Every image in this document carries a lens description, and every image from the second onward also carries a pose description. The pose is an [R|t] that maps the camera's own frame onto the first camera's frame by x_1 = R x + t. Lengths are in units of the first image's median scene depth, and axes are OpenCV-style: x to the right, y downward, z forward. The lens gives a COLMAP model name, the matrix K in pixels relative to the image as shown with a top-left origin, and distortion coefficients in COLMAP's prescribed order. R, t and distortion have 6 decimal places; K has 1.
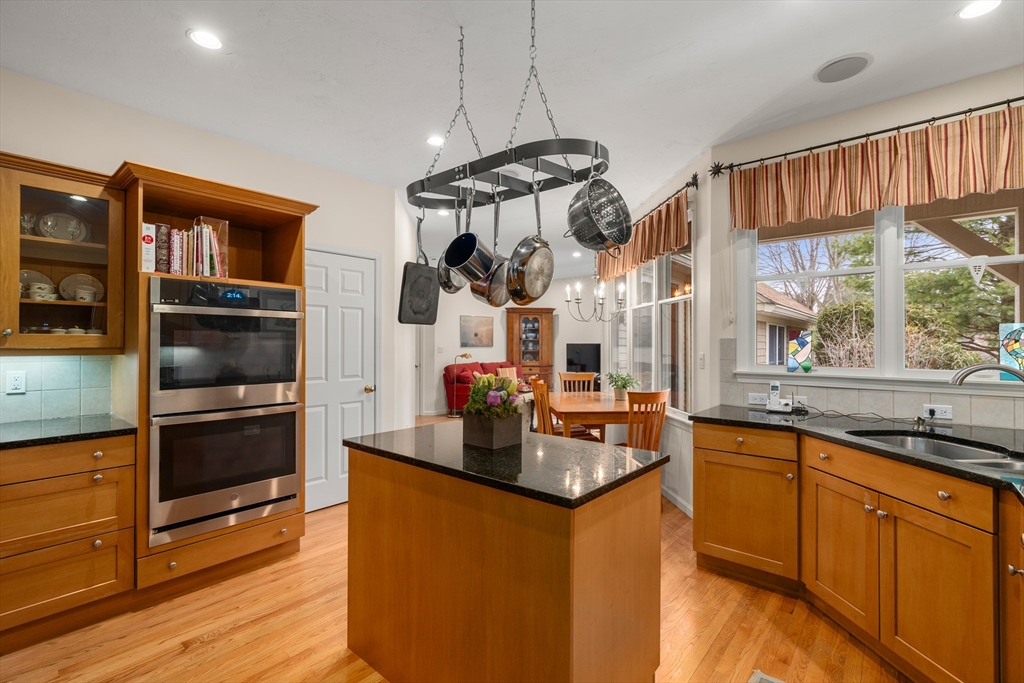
lens RADIAL K [[466.1, 0, 512.0], [0, 466.1, 341.5], [0, 0, 1]] dist [-0.002421, -0.000149]
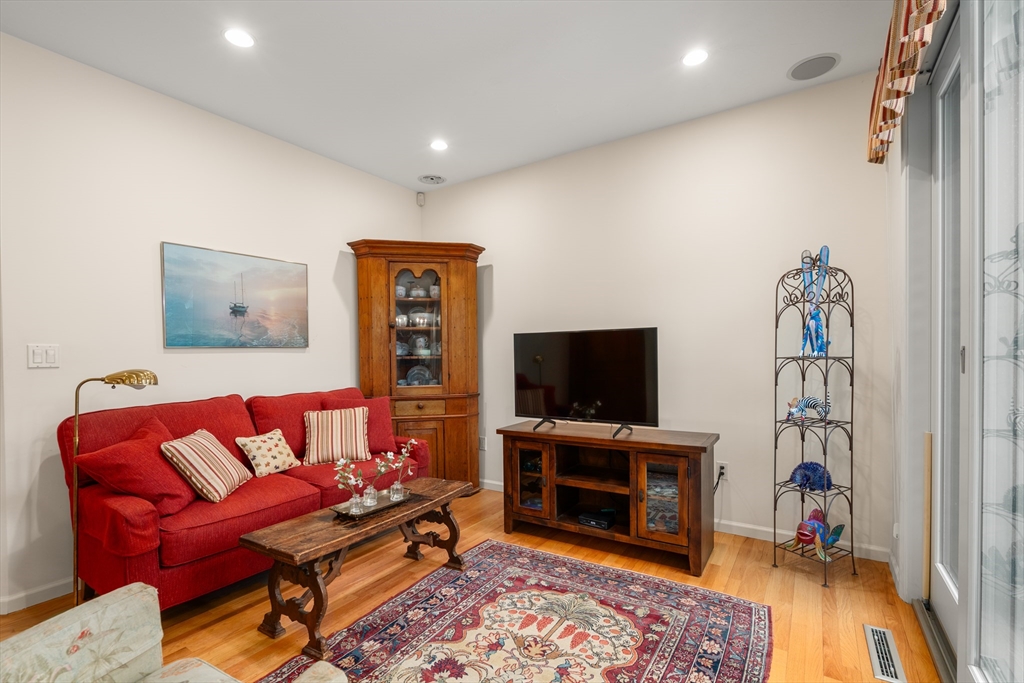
lens RADIAL K [[467.5, 0, 507.7], [0, 467.5, 359.1], [0, 0, 1]] dist [-0.001619, -0.000130]
pose [[0.993618, -0.015861, 0.111679, 0.073395], [0.014232, 0.999781, 0.015371, 0.017278], [-0.111899, -0.013684, 0.993625, 0.656543]]
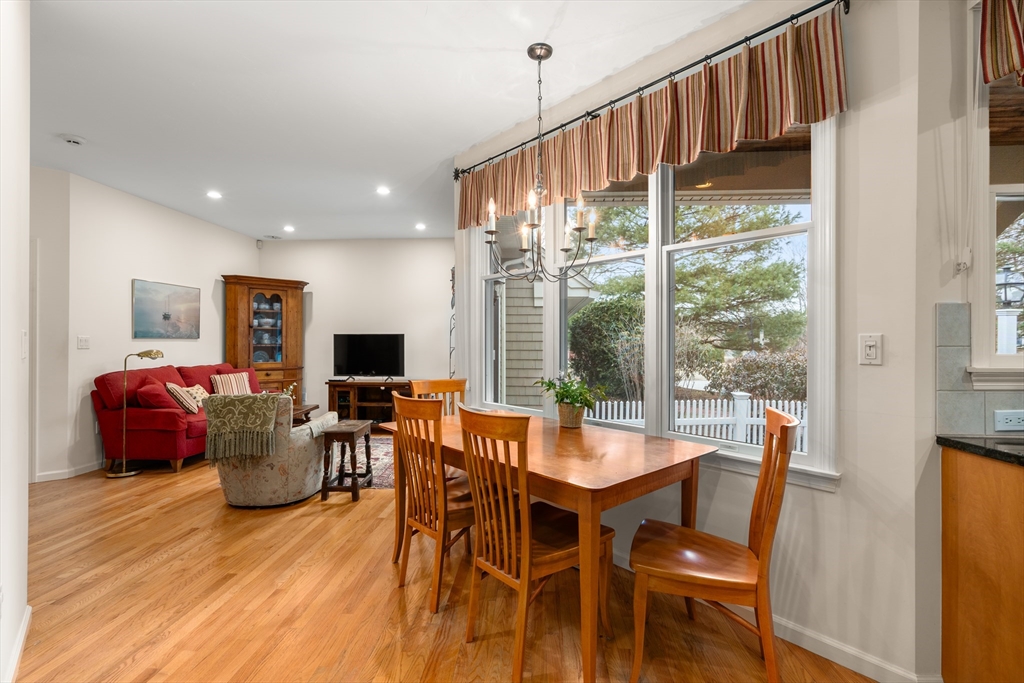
lens RADIAL K [[463.5, 0, 506.2], [0, 463.5, 339.4], [0, 0, 1]] dist [-0.000518, 0.000224]
pose [[0.806289, 0.003855, 0.591509, -0.077582], [-0.003373, 0.999992, -0.001919, 0.012459], [-0.591512, -0.000448, 0.806296, 0.311358]]
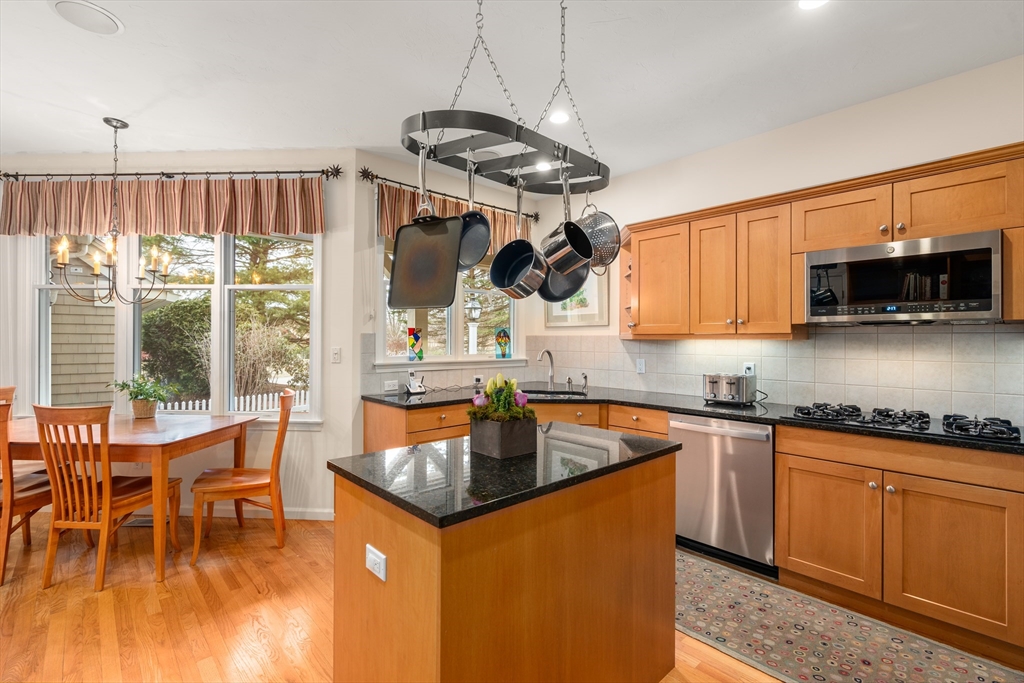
lens RADIAL K [[463.5, 0, 506.2], [0, 463.5, 339.4], [0, 0, 1]] dist [-0.000518, 0.000224]
pose [[0.133220, -0.000494, 0.991086, -0.198089], [-0.009857, 0.999950, 0.001824, 0.000973], [-0.991038, -0.010012, 0.133208, 0.190267]]
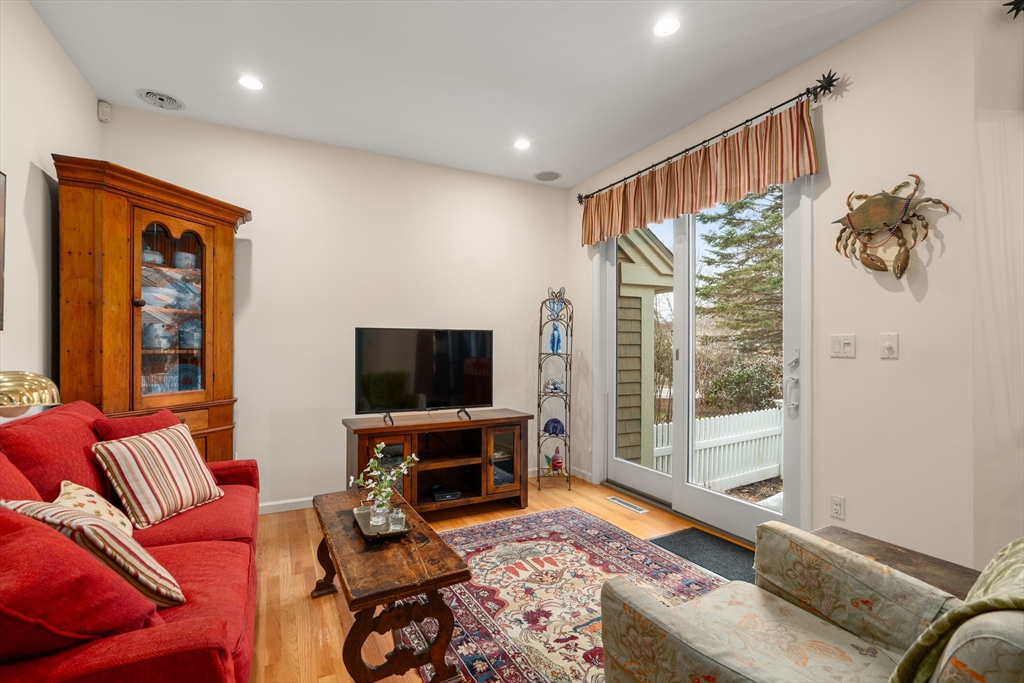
lens RADIAL K [[466.1, 0, 512.0], [0, 466.1, 341.5], [0, 0, 1]] dist [-0.002421, -0.000149]
pose [[0.388910, 0.013080, 0.921183, -0.137808], [-0.005369, 0.999914, -0.011931, 0.017036], [-0.921260, -0.000306, 0.388947, 0.768396]]
